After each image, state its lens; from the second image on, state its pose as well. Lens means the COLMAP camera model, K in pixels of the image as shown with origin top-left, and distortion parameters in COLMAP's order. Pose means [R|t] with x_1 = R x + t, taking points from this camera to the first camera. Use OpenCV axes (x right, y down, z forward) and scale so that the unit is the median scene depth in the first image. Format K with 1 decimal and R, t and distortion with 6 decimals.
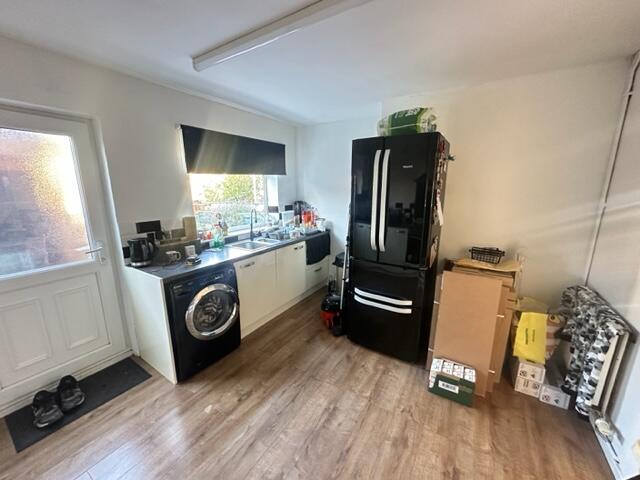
lens RADIAL K [[254.6, 0, 320.0], [0, 254.6, 240.0], [0, 0, 1]] dist [-0.003440, 0.000035]
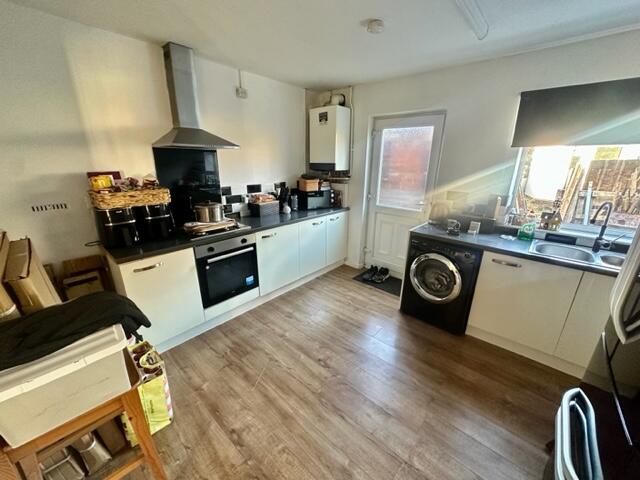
lens RADIAL K [[254.6, 0, 320.0], [0, 254.6, 240.0], [0, 0, 1]] dist [-0.003440, 0.000035]
pose [[-0.163588, 0.301270, -0.939402, 0.738874], [-0.218550, 0.917502, 0.332305, -0.147896], [0.962016, 0.259667, -0.084249, 0.665843]]
